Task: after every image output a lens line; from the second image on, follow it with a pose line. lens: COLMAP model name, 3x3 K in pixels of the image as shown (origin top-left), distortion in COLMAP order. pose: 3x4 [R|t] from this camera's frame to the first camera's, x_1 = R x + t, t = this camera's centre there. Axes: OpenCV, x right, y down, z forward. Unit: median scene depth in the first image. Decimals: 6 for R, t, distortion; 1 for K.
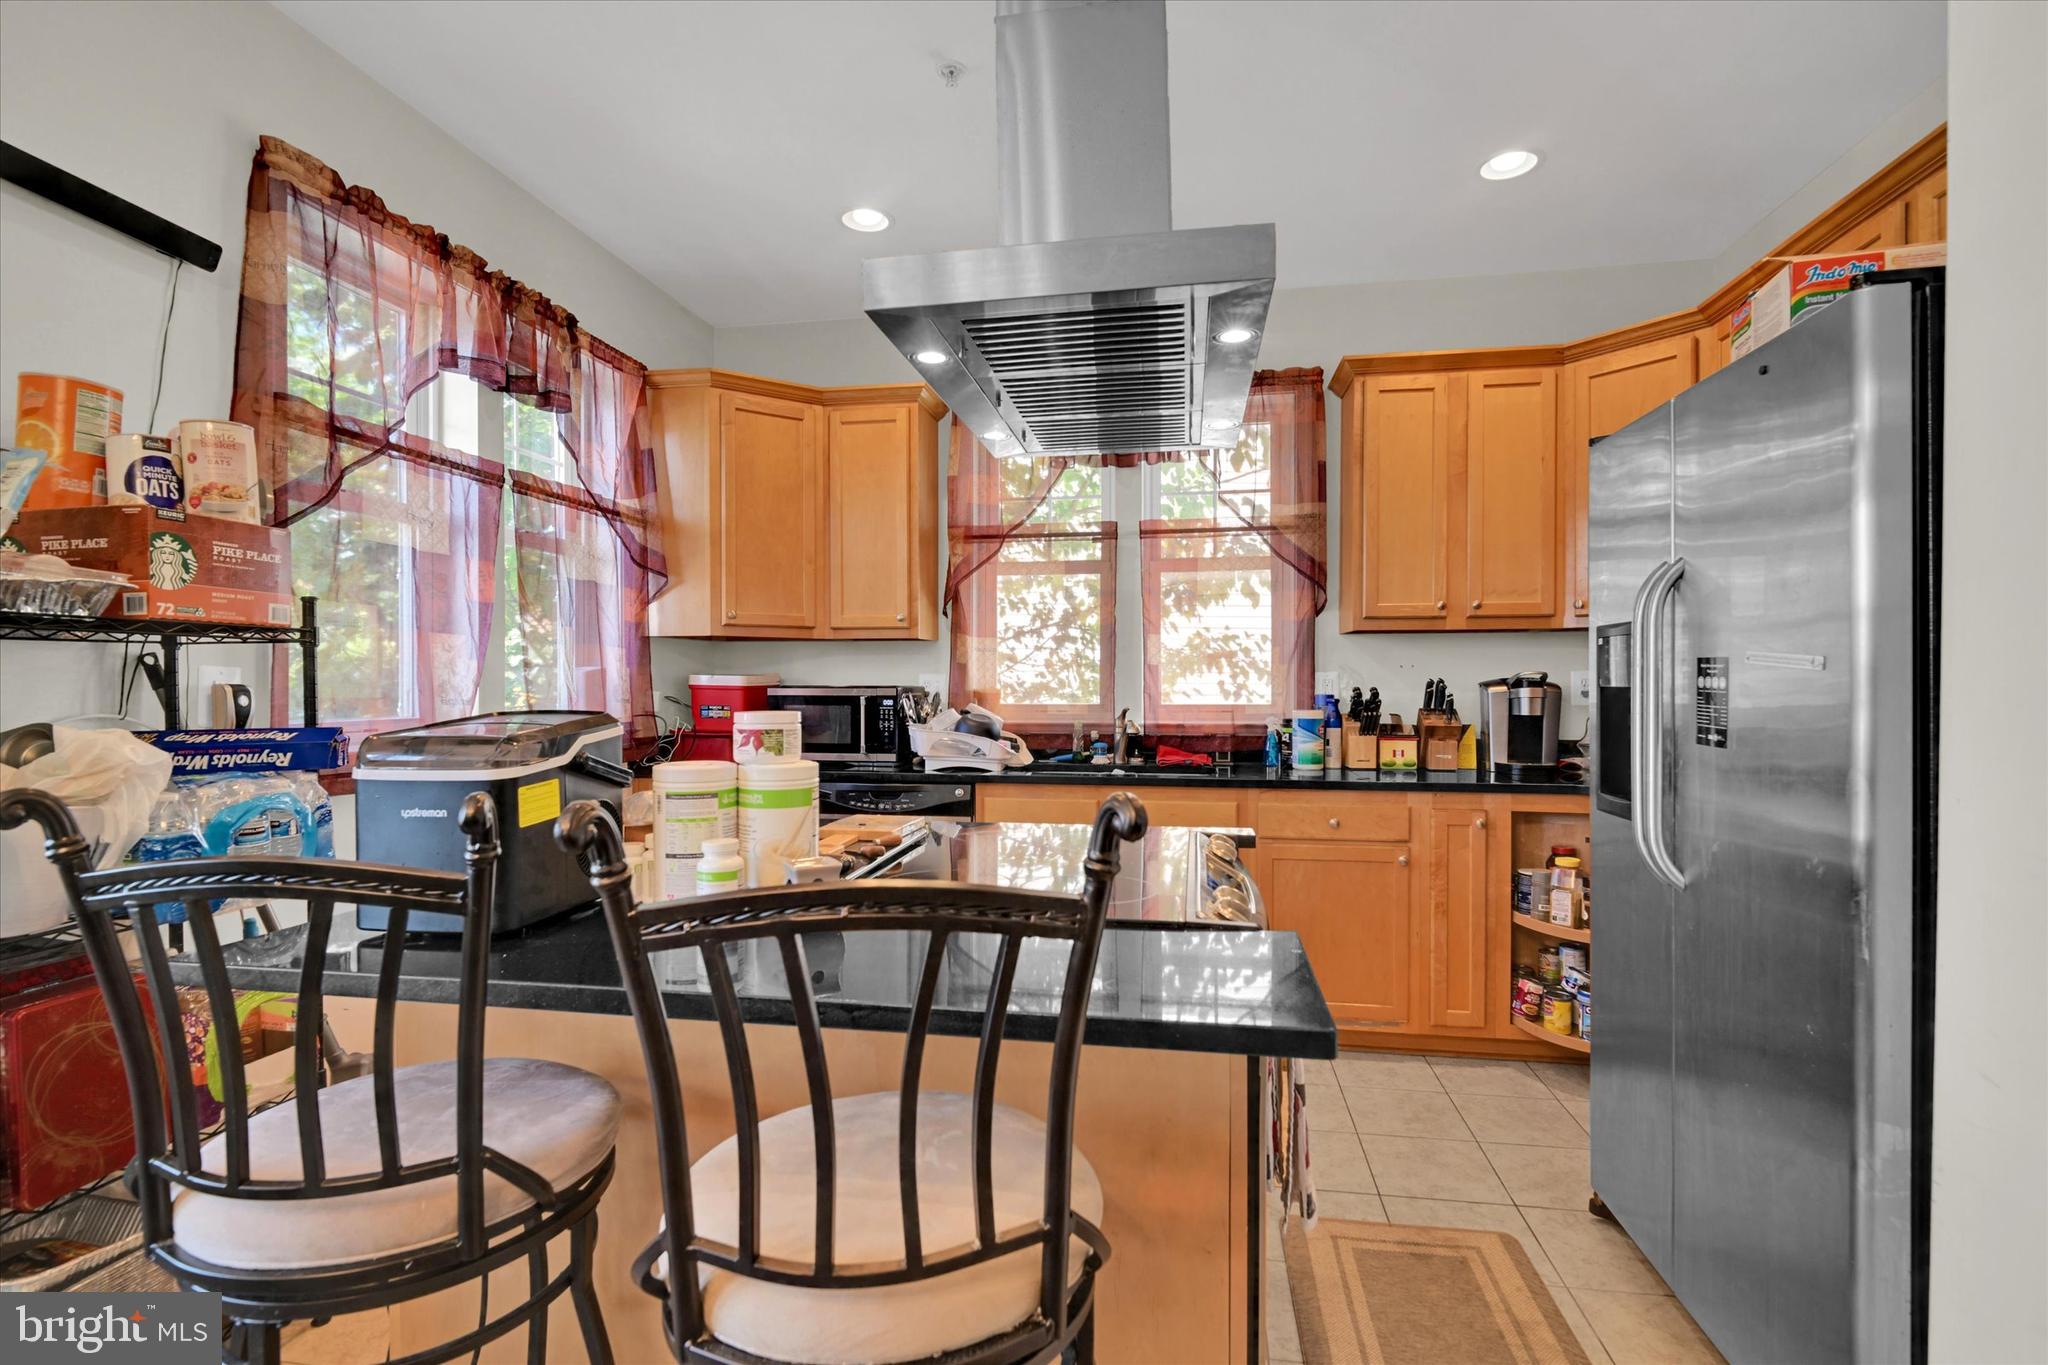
lens RADIAL K [[954.1, 0, 1031.7], [0, 954.1, 679.9], [0, 0, 1]] dist [-0.001238, -0.000643]
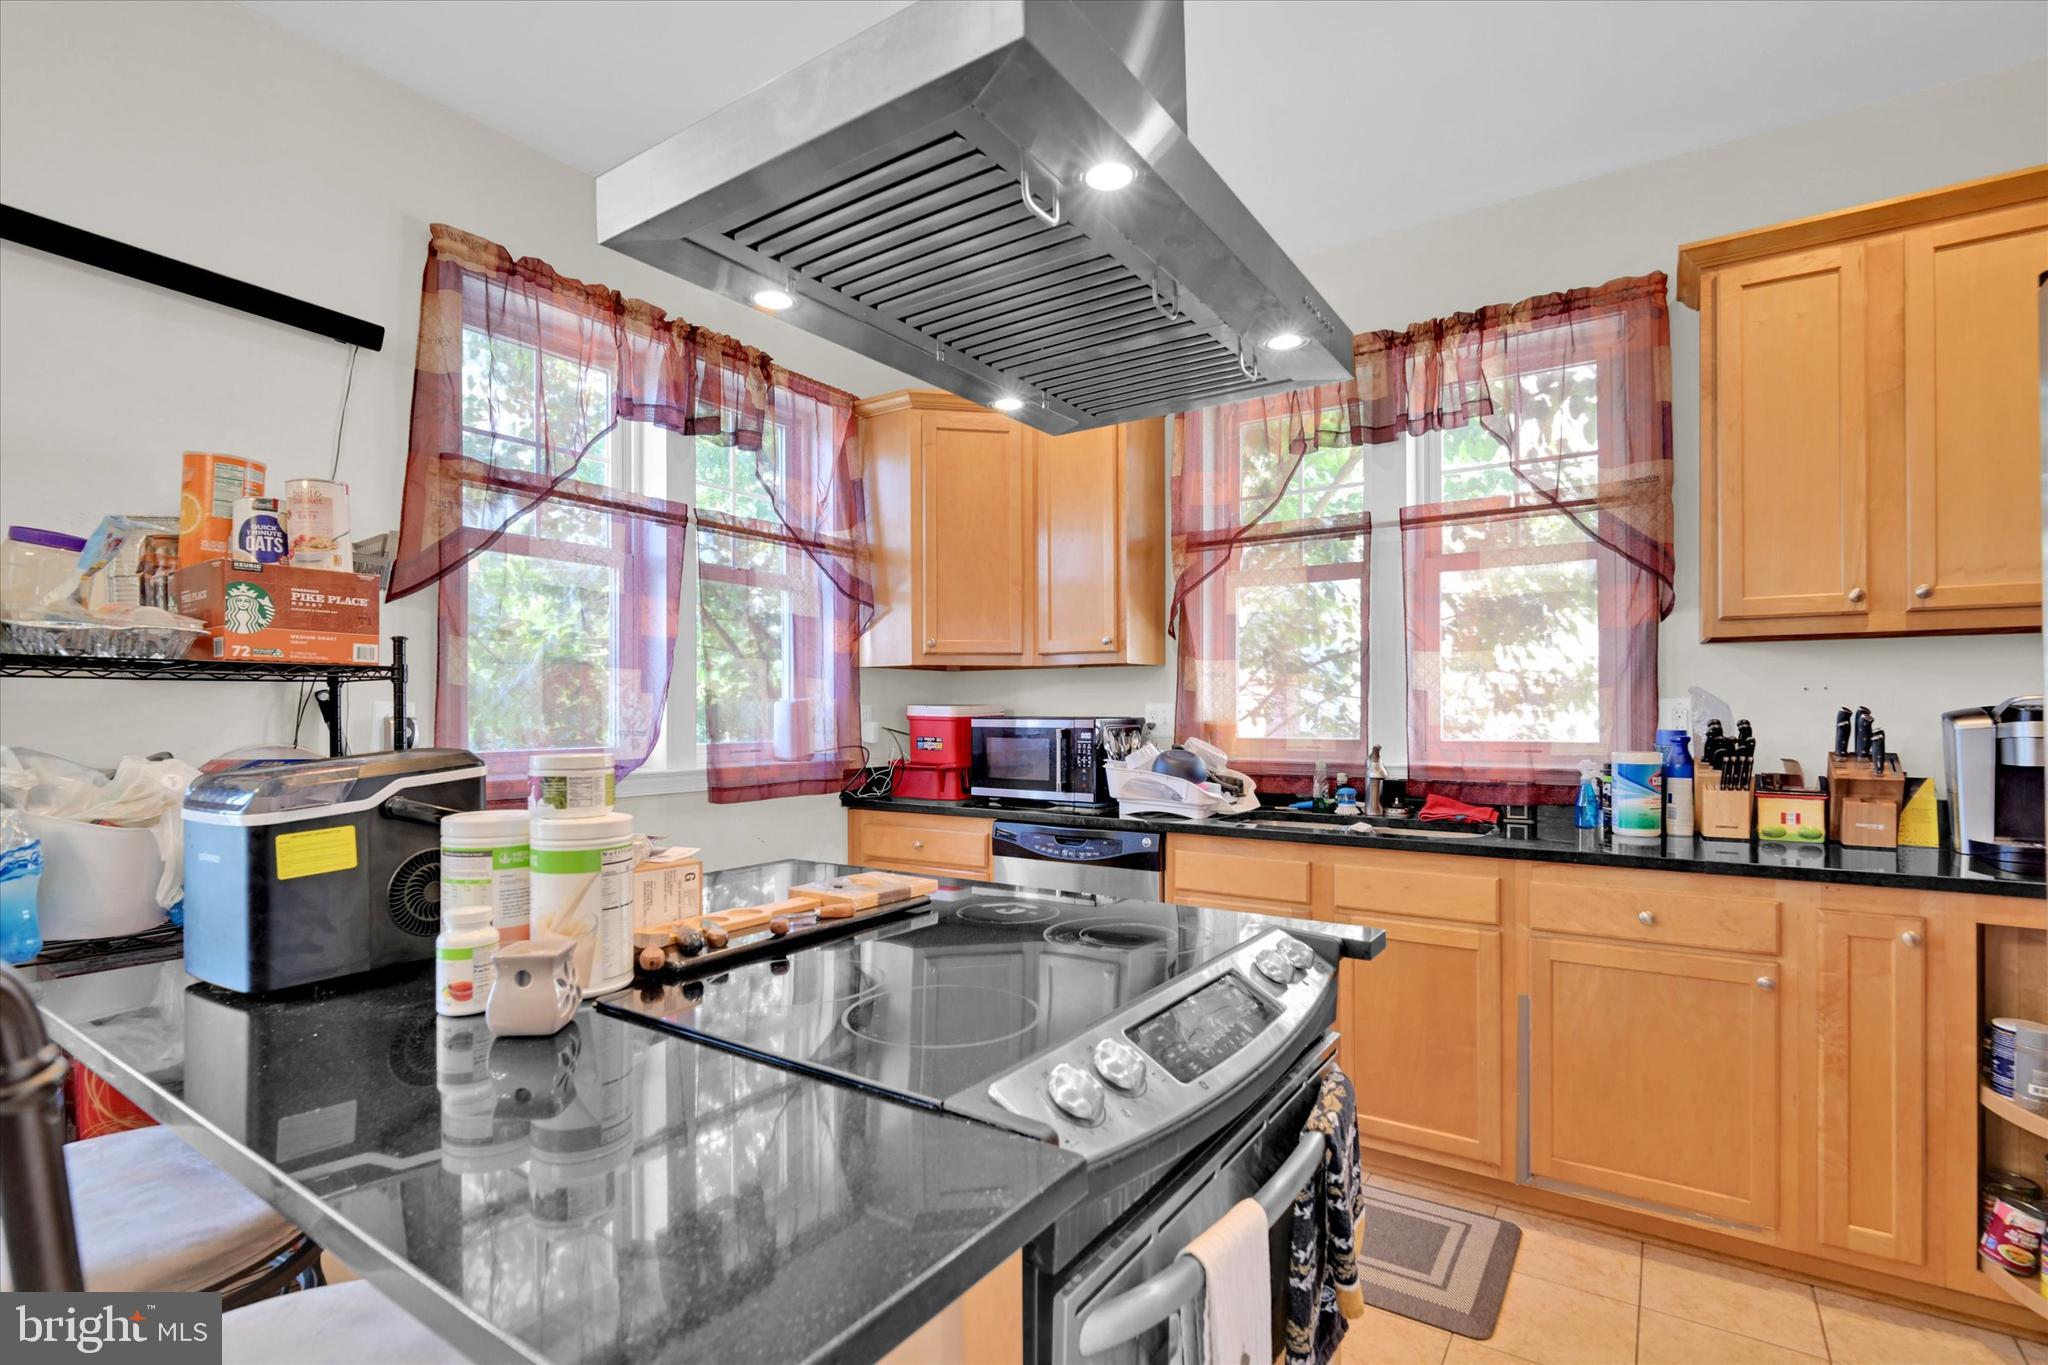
lens RADIAL K [[962.4, 0, 1034.8], [0, 962.4, 700.1], [0, 0, 1]] dist [-0.003346, -0.000710]
pose [[0.912250, -0.006467, -0.409583, 0.182362], [0.003165, 0.999957, -0.008741, -0.002203], [0.409622, 0.006677, 0.912231, 0.168312]]
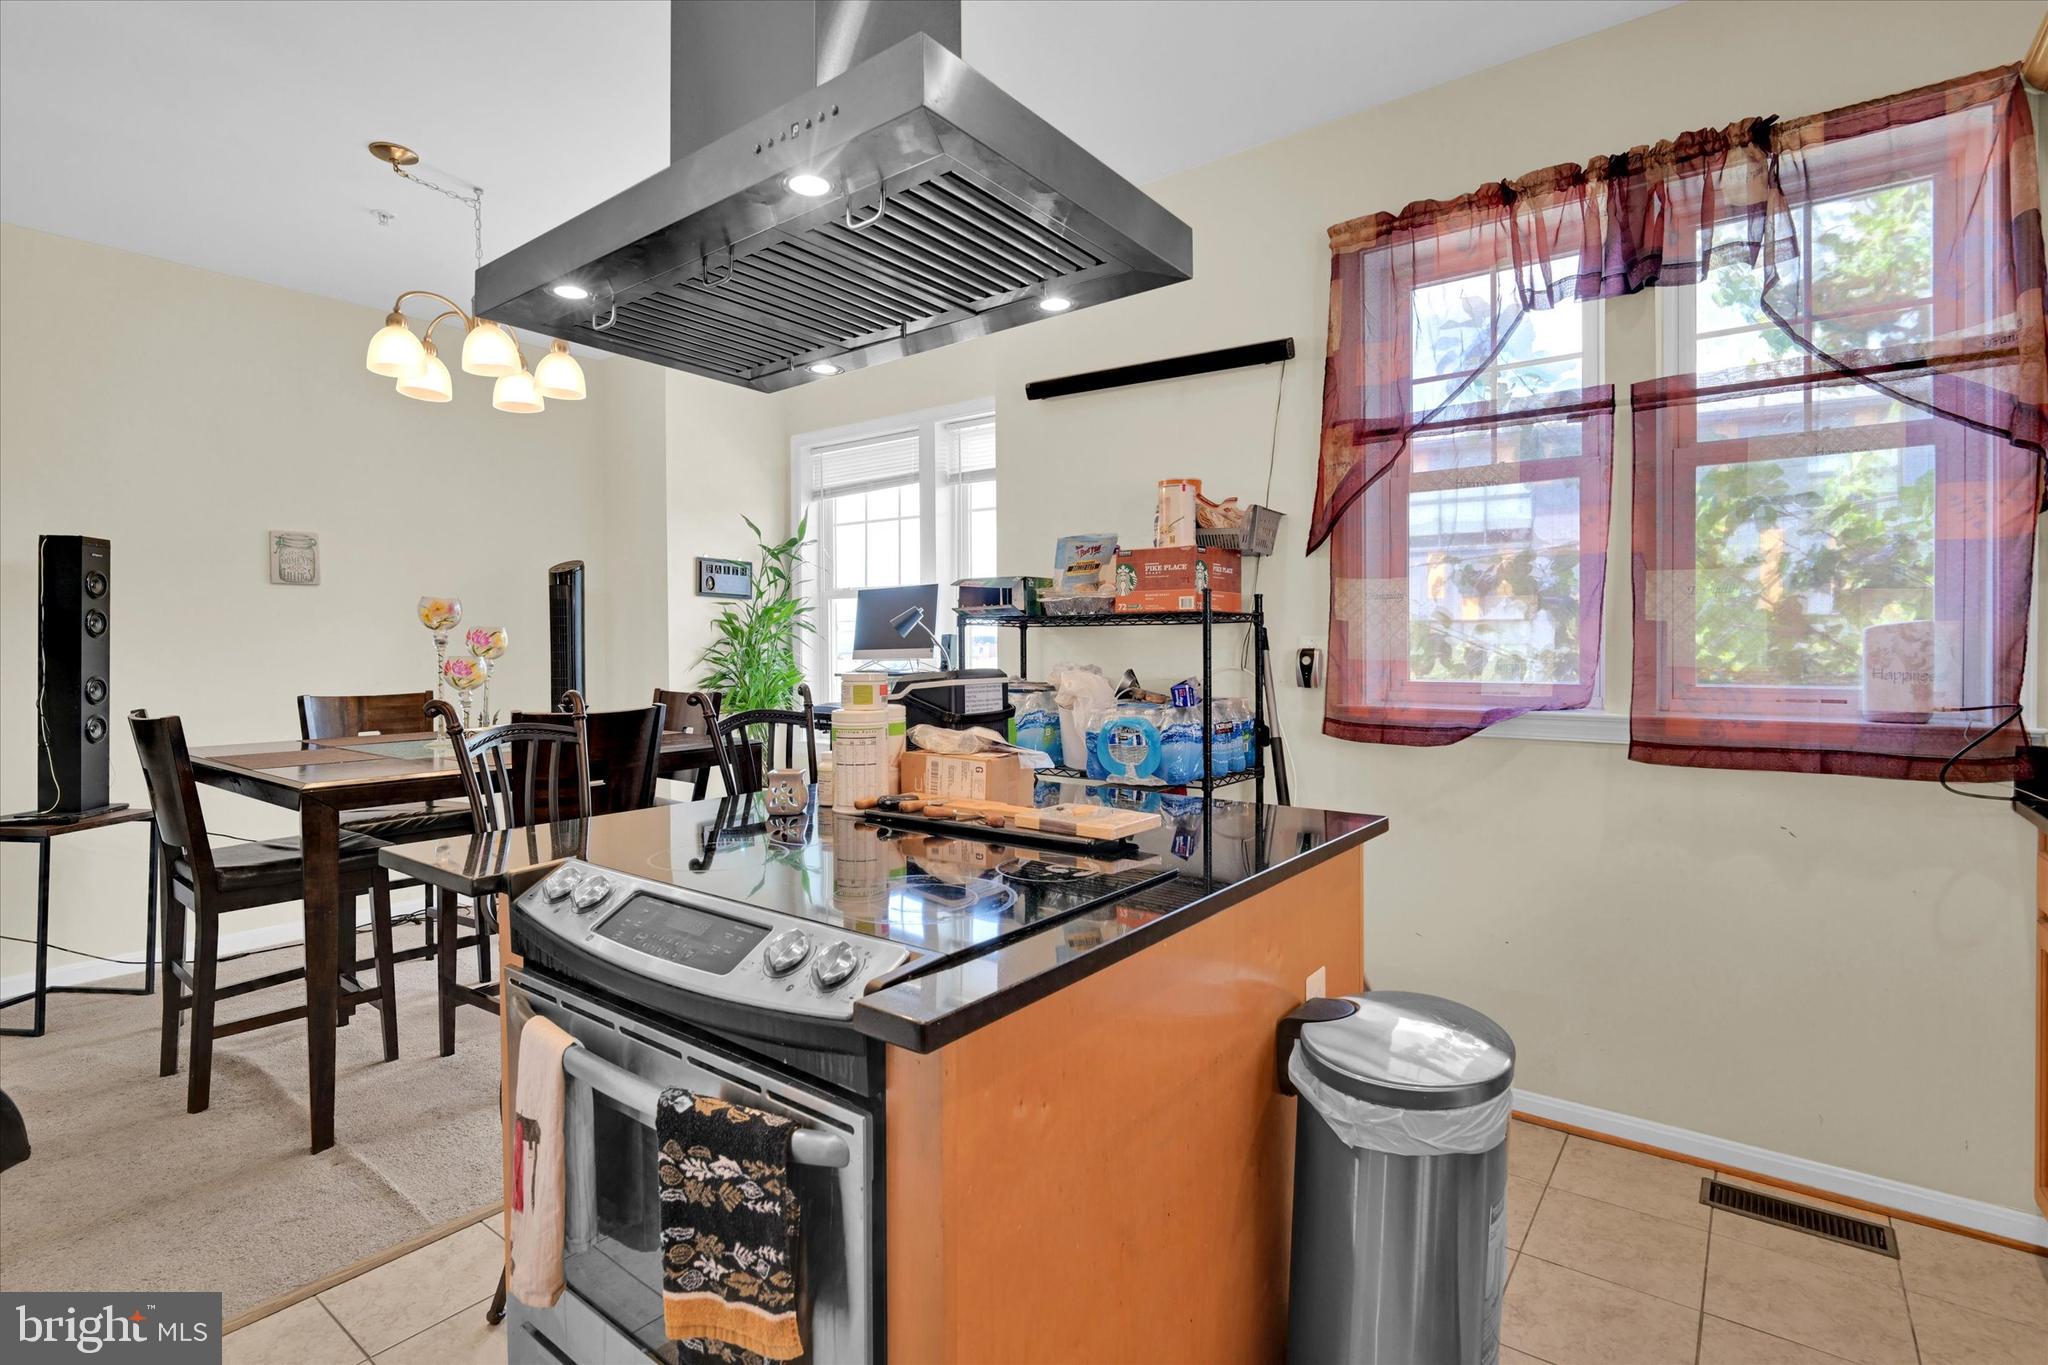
lens RADIAL K [[954.1, 0, 1031.7], [0, 954.1, 679.9], [0, 0, 1]] dist [-0.001238, -0.000643]
pose [[-0.454685, 0.032864, -0.890046, 0.352732], [0.005833, 0.999407, 0.033922, -0.000078], [0.890633, 0.010232, -0.454607, 0.775433]]
